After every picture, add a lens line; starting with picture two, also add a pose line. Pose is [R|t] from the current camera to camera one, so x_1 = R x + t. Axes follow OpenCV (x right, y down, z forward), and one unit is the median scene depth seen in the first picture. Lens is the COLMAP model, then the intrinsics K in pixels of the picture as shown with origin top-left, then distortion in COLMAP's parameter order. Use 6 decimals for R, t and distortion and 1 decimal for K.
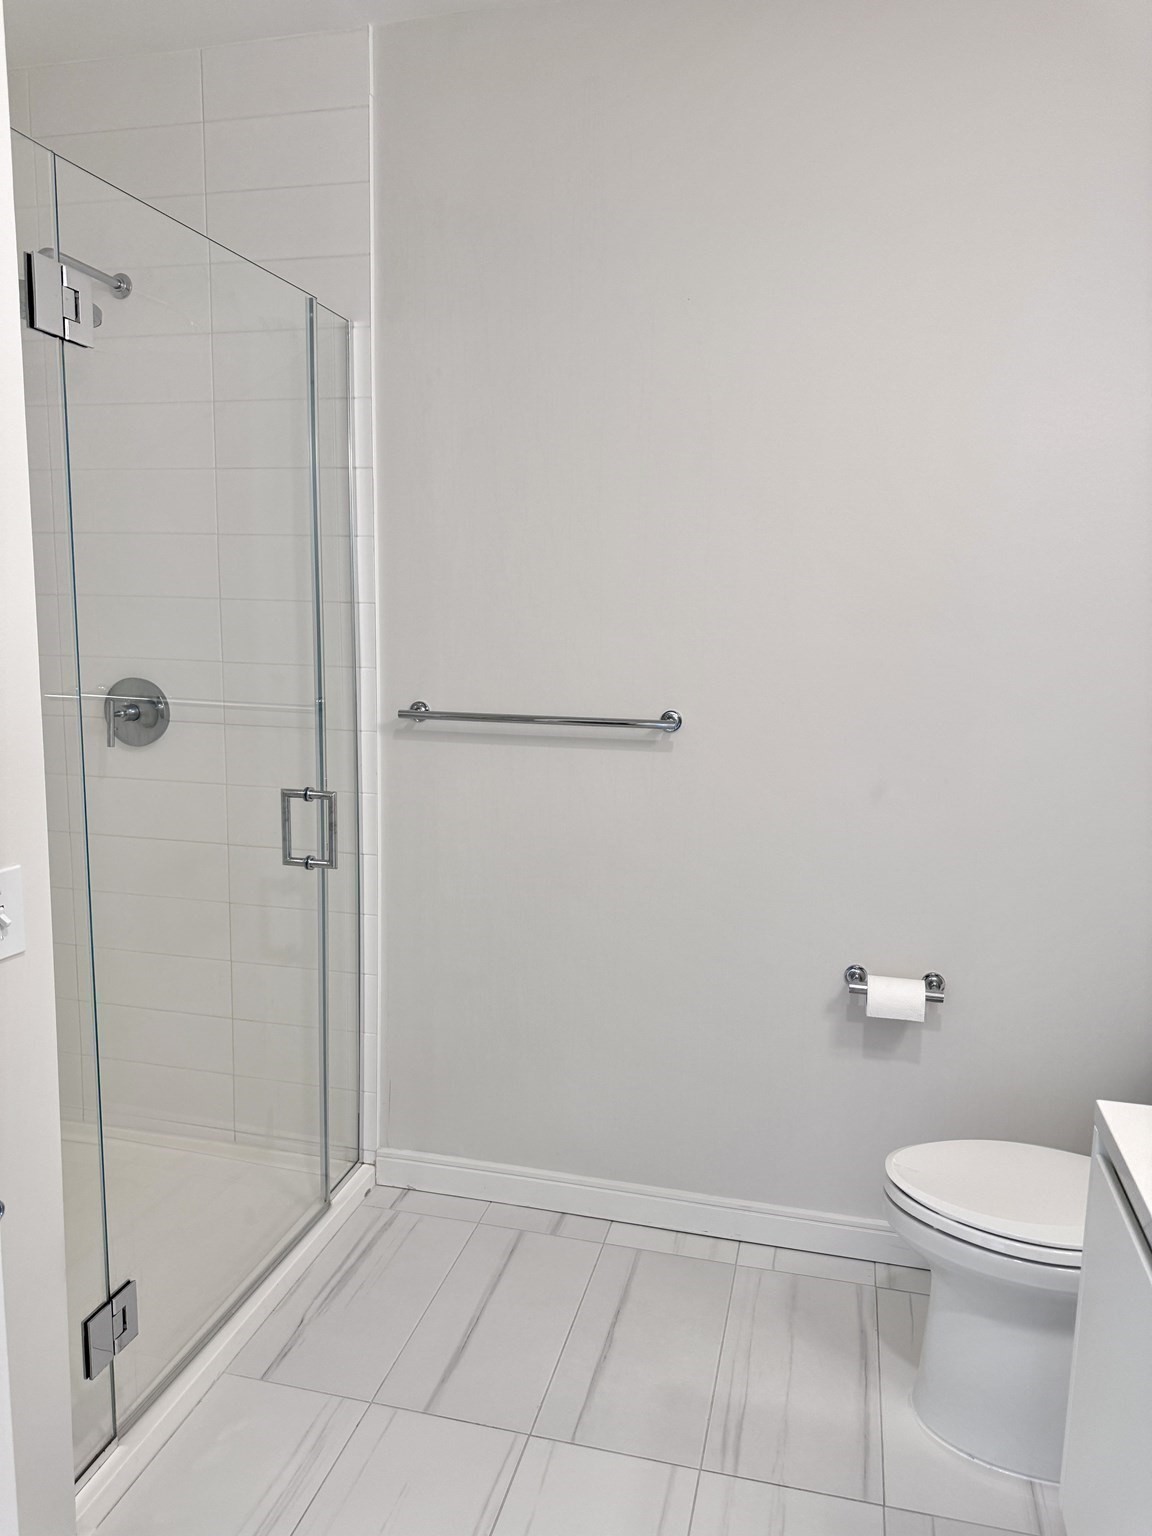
lens RADIAL K [[1094.2, 0, 576.0], [0, 1094.2, 768.0], [0, 0, 1]] dist [0.034634, -0.034854]
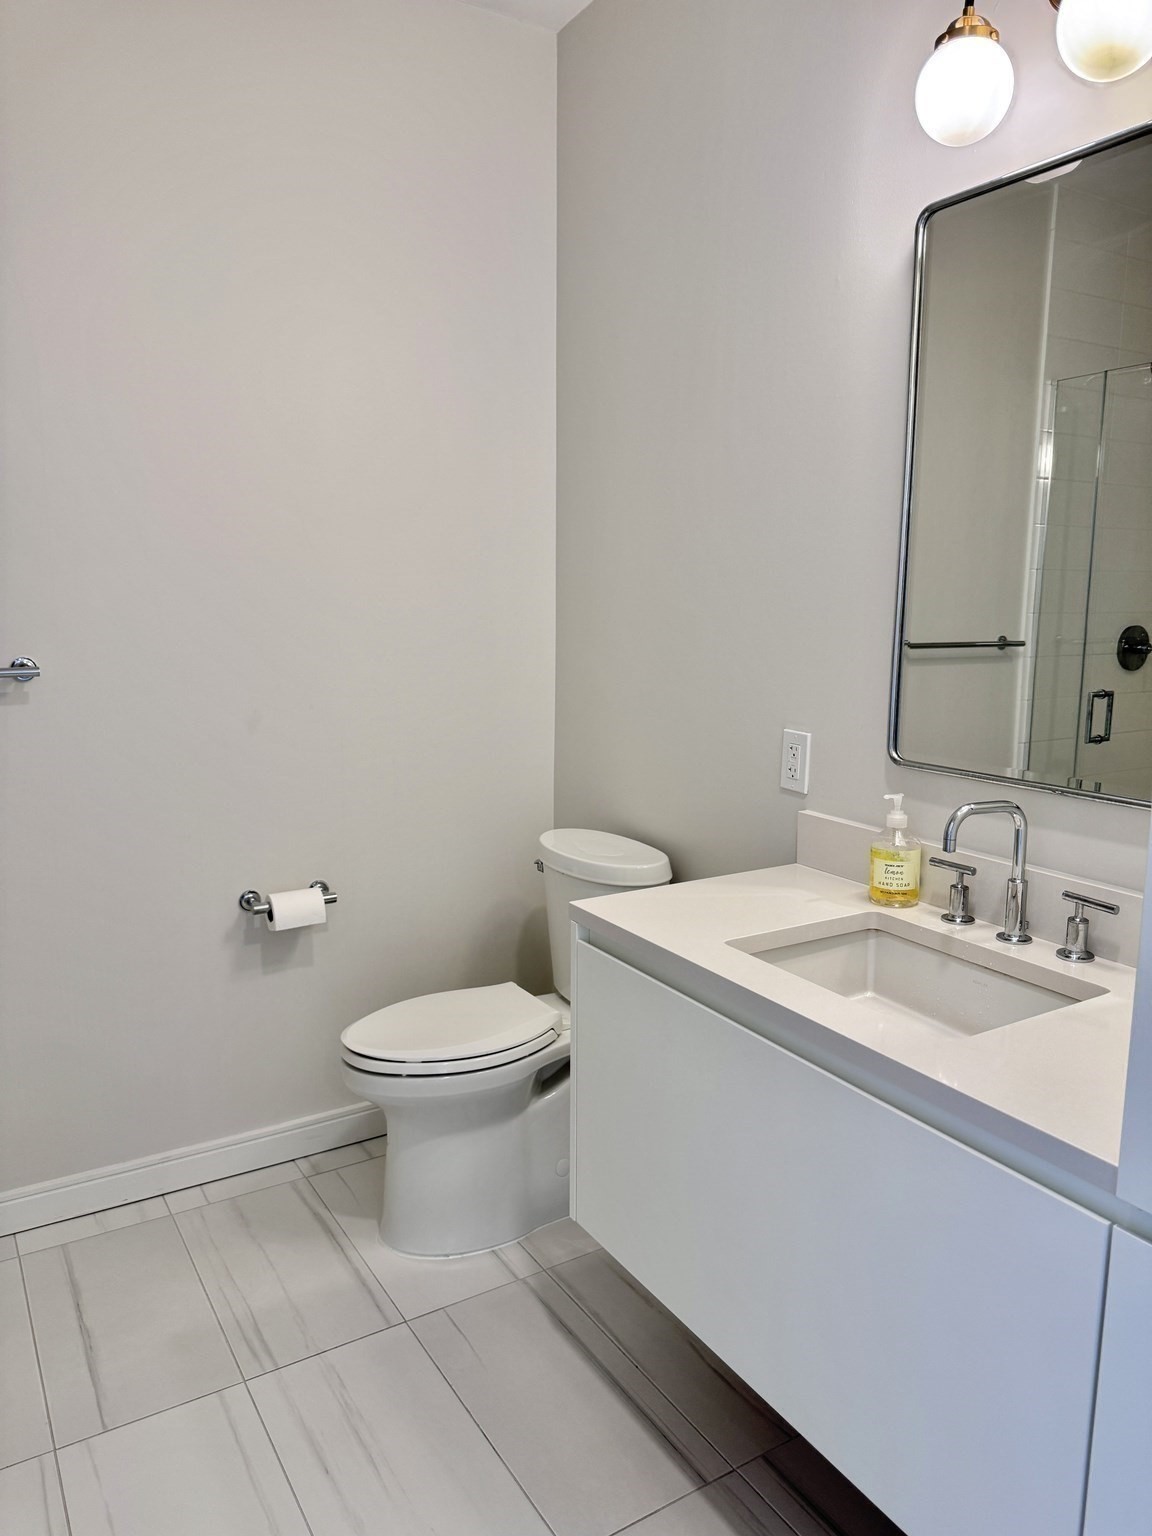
lens RADIAL K [[1094.2, 0, 576.0], [0, 1094.2, 768.0], [0, 0, 1]] dist [0.034634, -0.034854]
pose [[0.705226, -0.125266, 0.697828, -0.269409], [0.111683, 0.991607, 0.065134, 0.033899], [-0.700130, 0.032001, 0.713298, 0.031485]]
